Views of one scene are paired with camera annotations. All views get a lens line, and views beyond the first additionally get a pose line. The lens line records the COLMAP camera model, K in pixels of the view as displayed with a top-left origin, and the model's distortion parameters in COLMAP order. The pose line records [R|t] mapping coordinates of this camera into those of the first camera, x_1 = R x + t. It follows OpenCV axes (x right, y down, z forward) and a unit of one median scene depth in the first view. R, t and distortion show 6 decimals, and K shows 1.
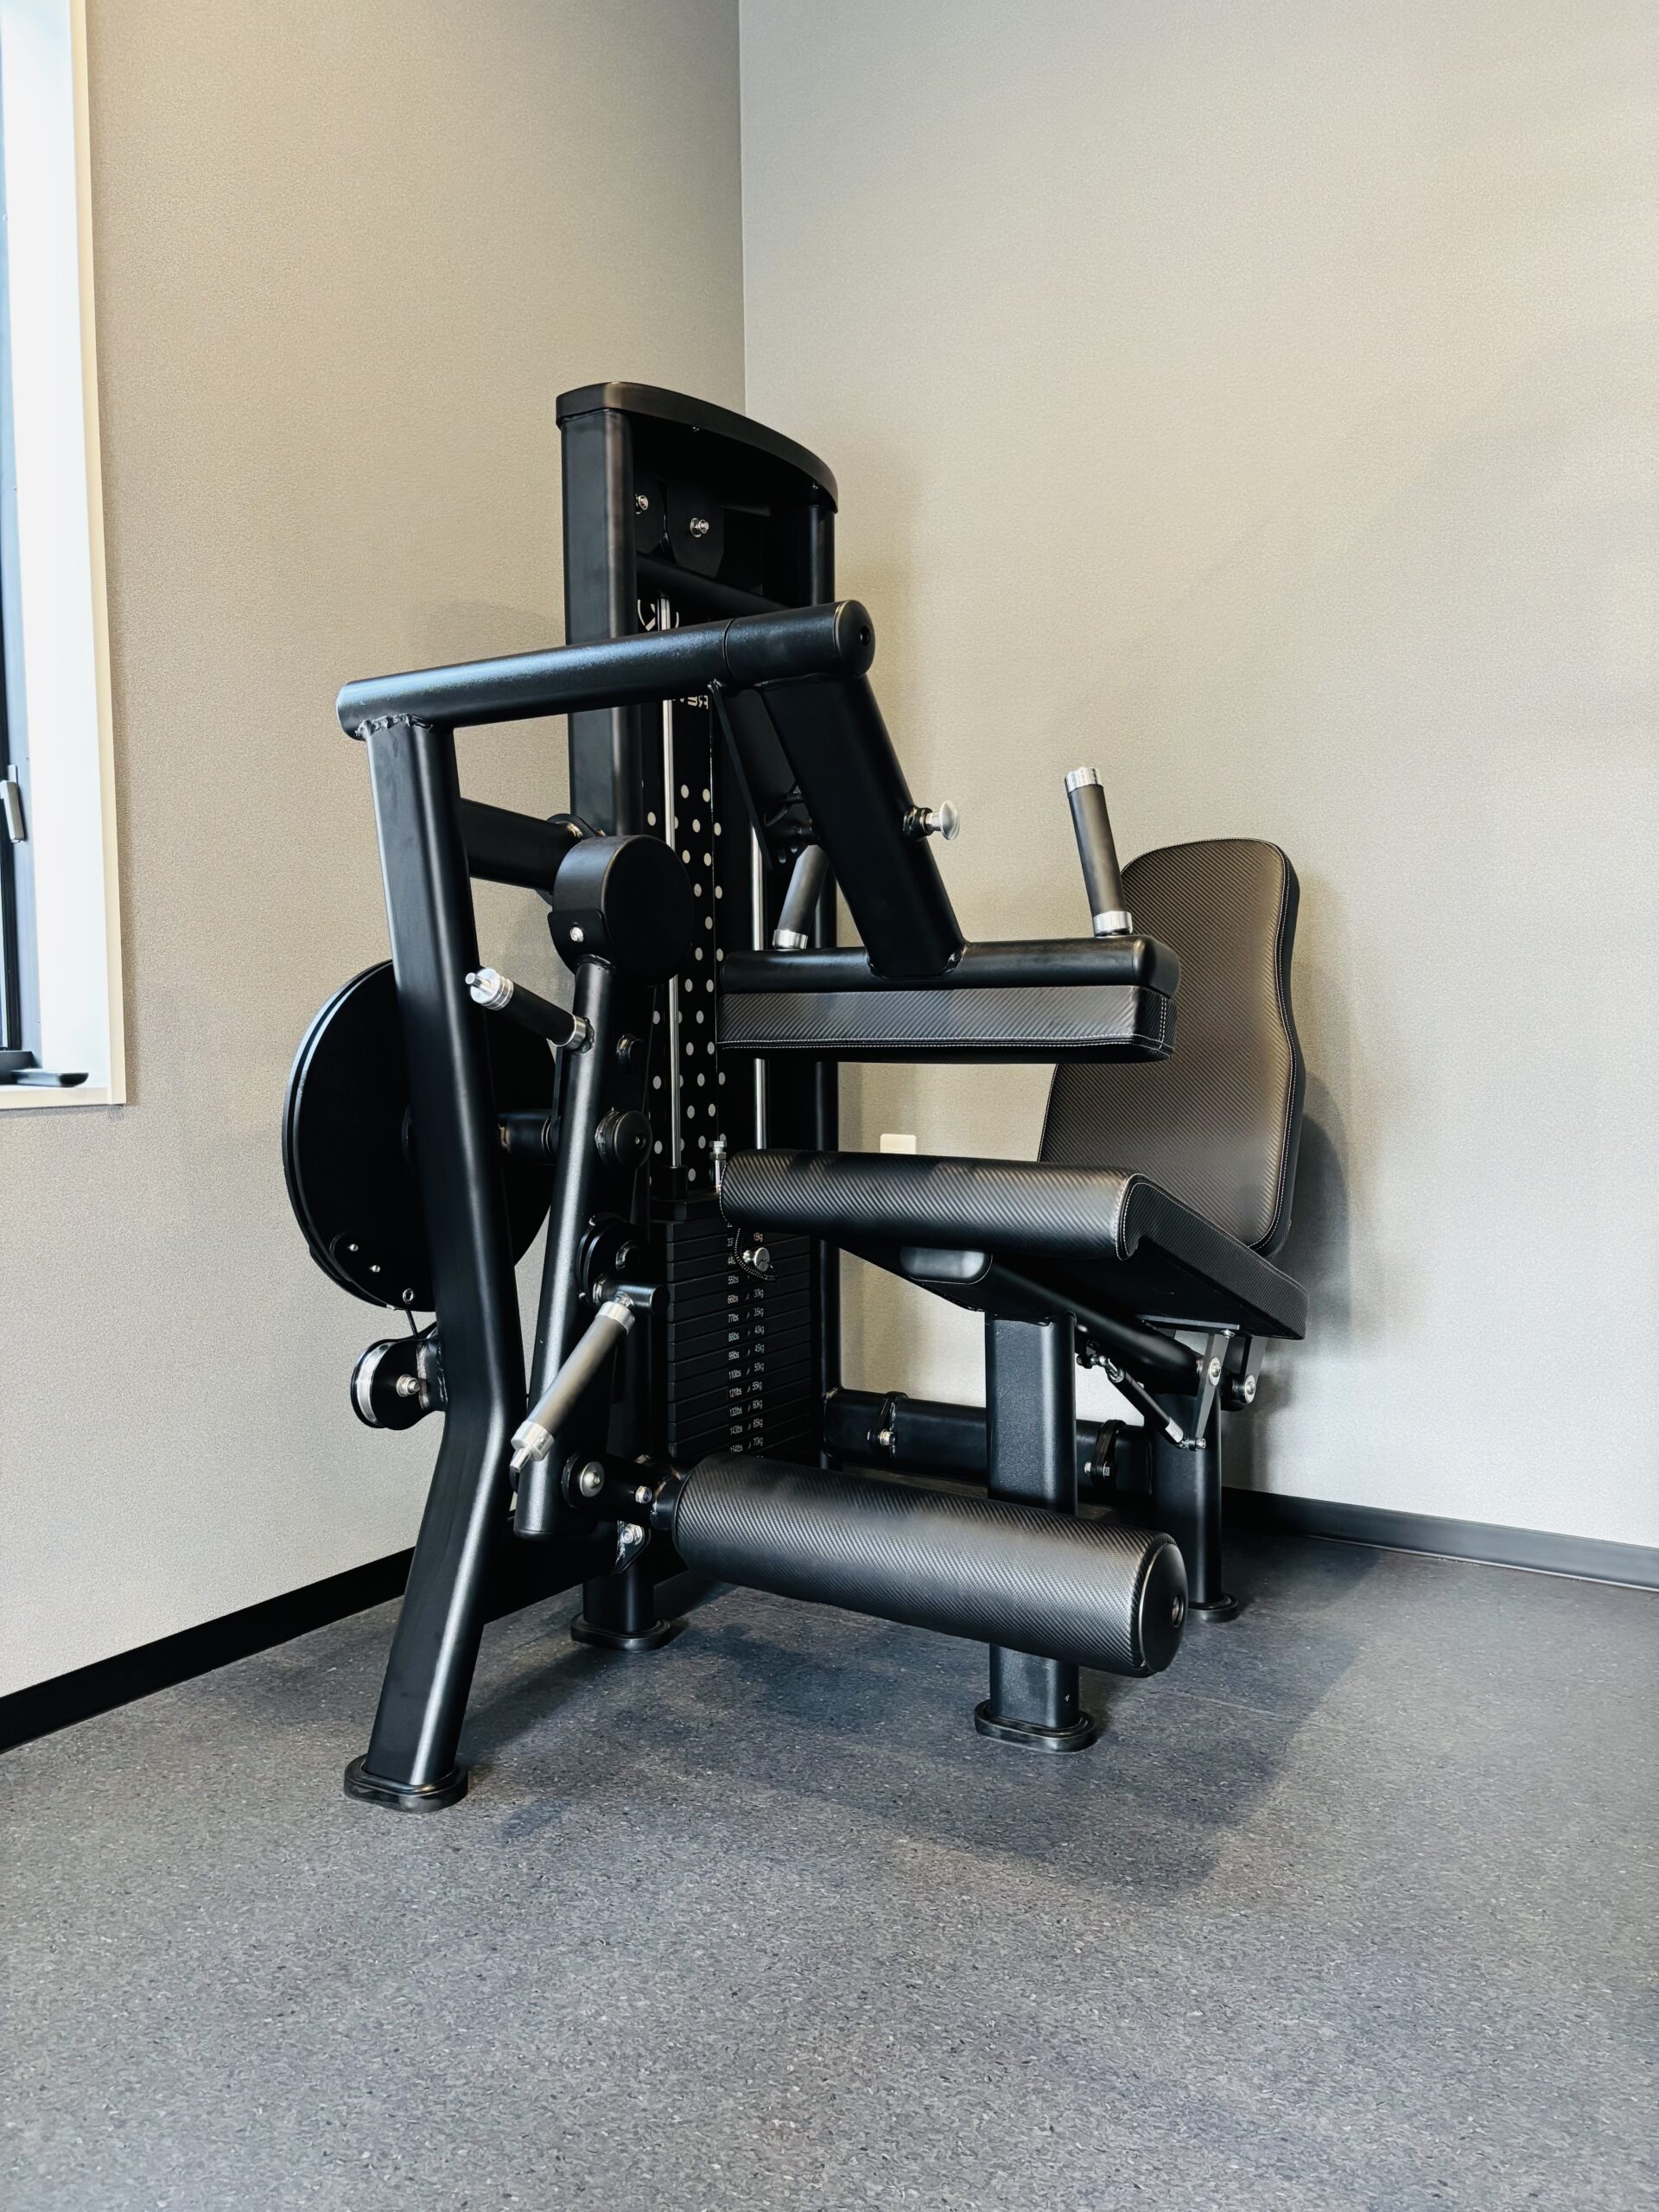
lens RADIAL K [[1669.4, 0, 829.5], [0, 1669.4, 1106.0], [0, 0, 1]] dist [0.043679, -0.000225]
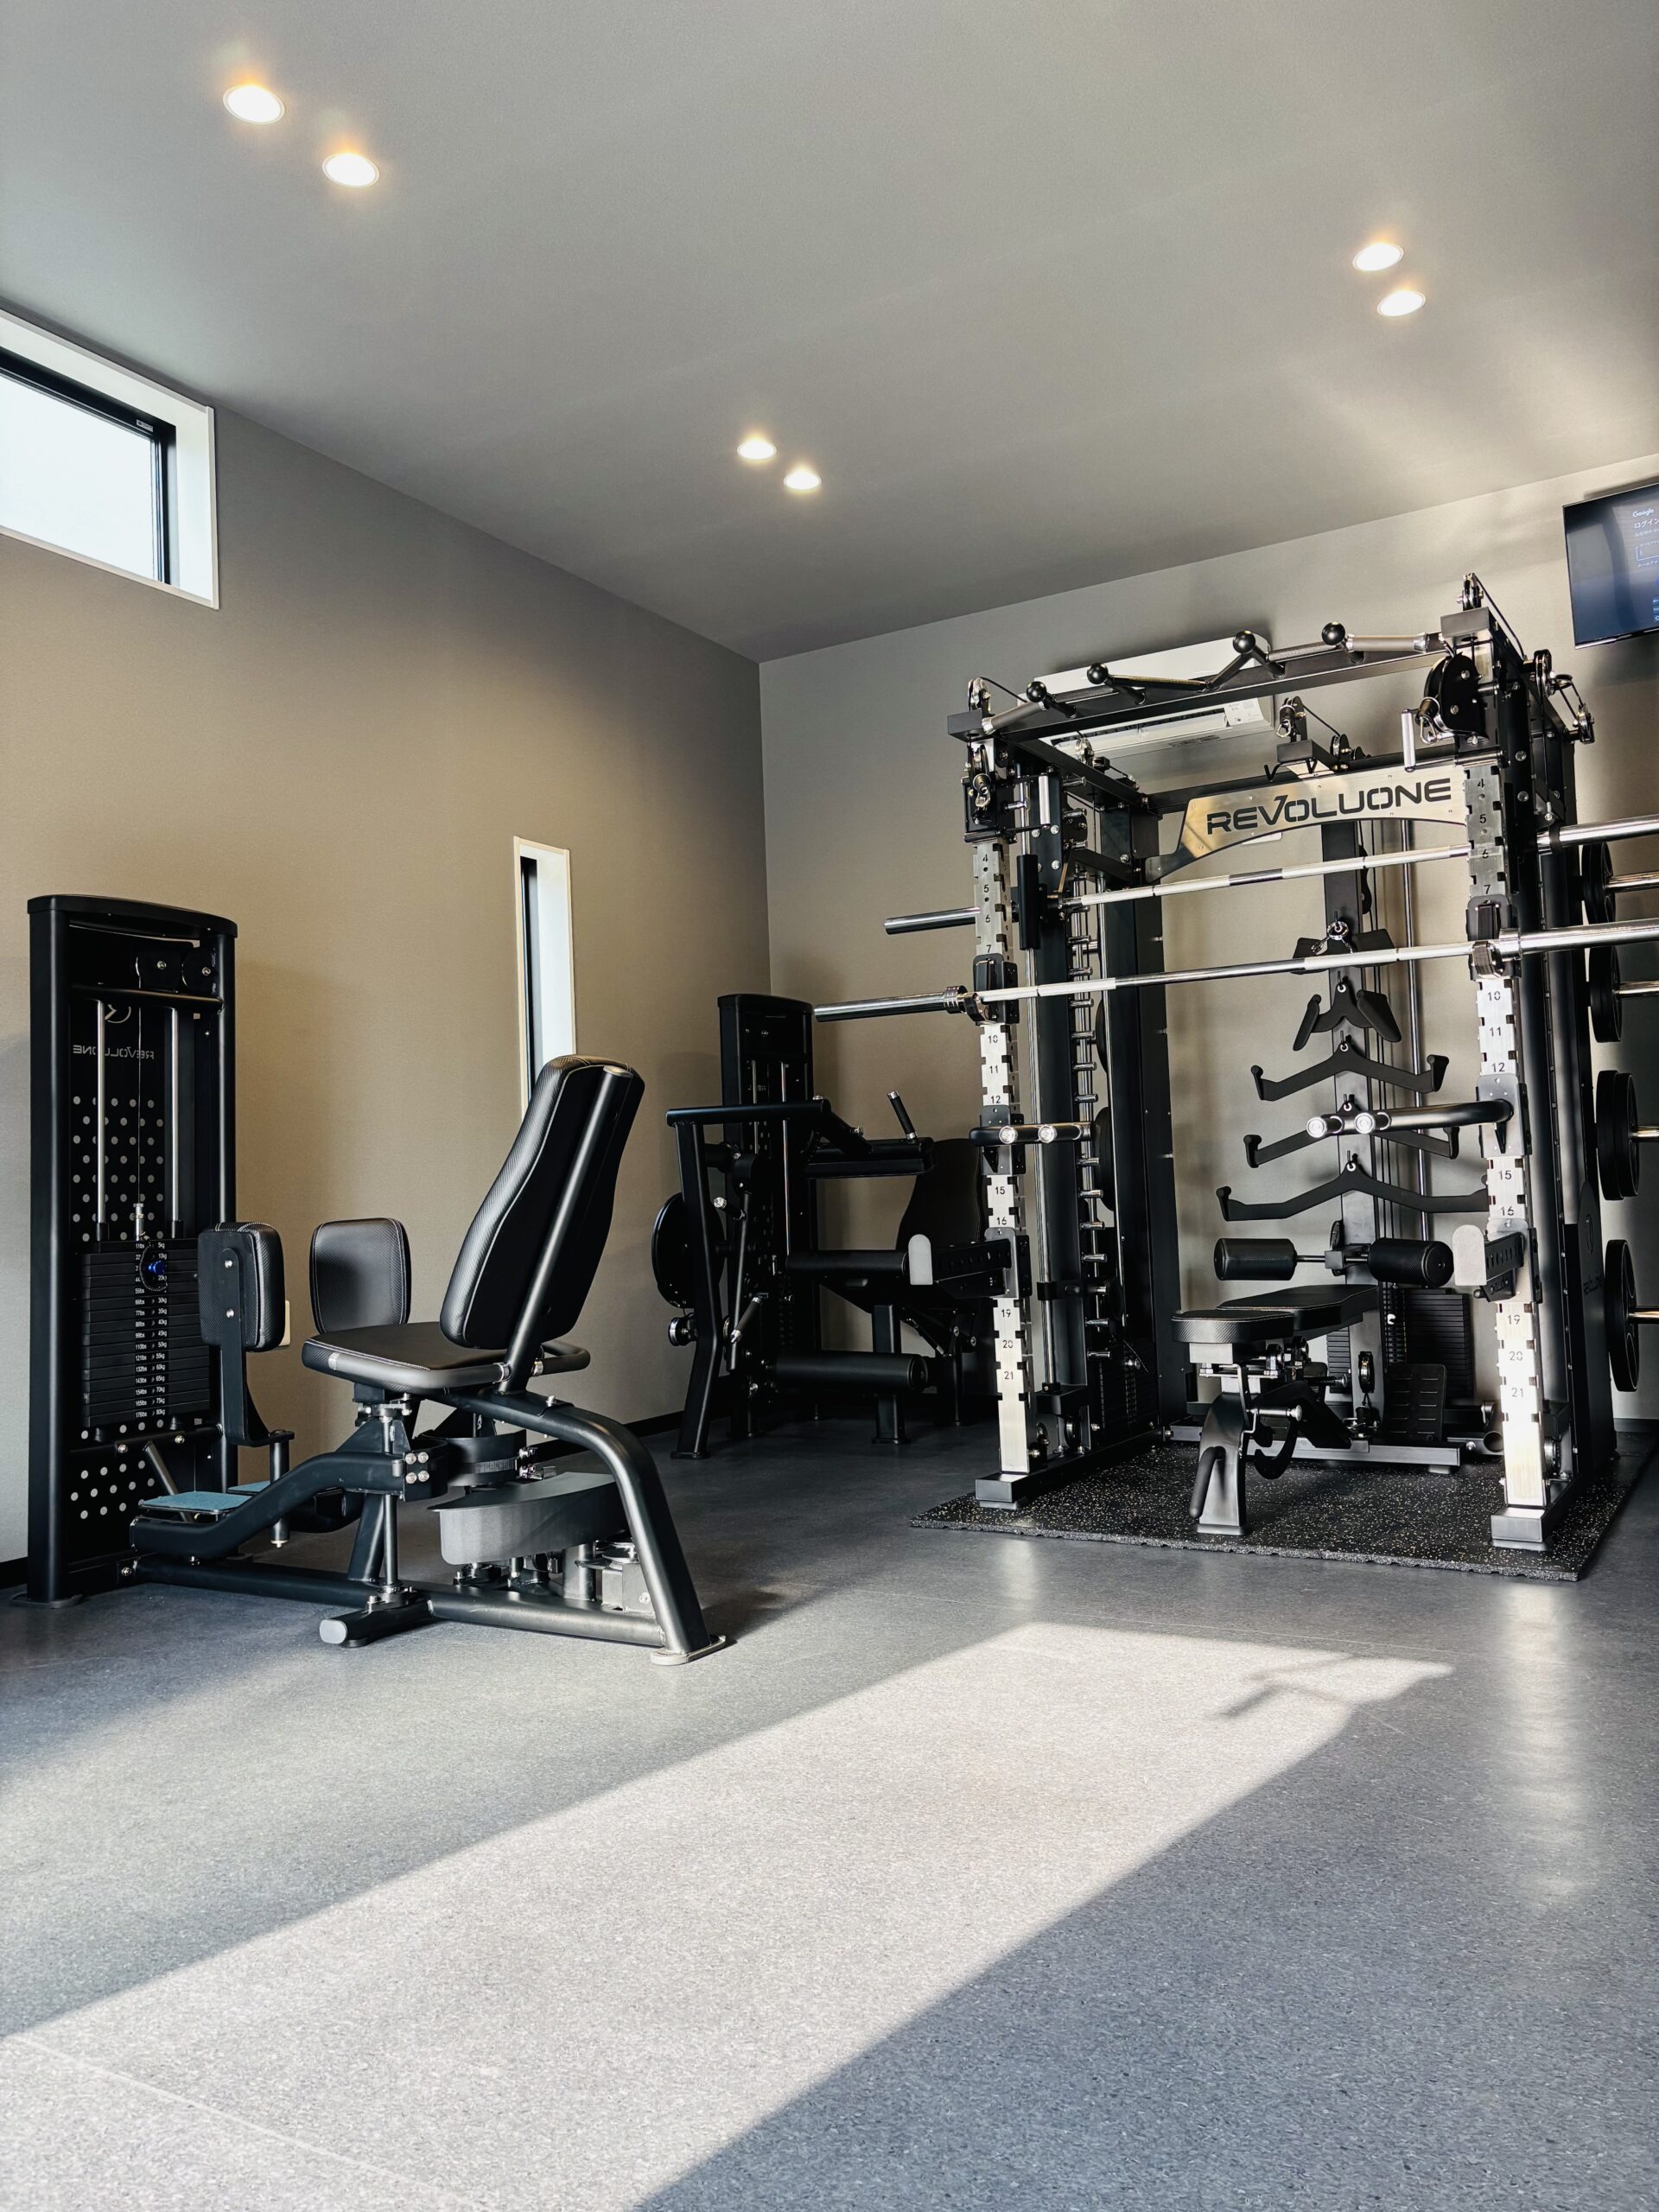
lens RADIAL K [[1634.9, 0, 836.4], [0, 1634.9, 1093.0], [0, 0, 1]] dist [0.010190, -0.001775]
pose [[0.999011, -0.020295, 0.039562, -0.082228], [0.024629, 0.993363, -0.112353, 0.075072], [-0.037020, 0.113217, 0.992880, -2.041197]]
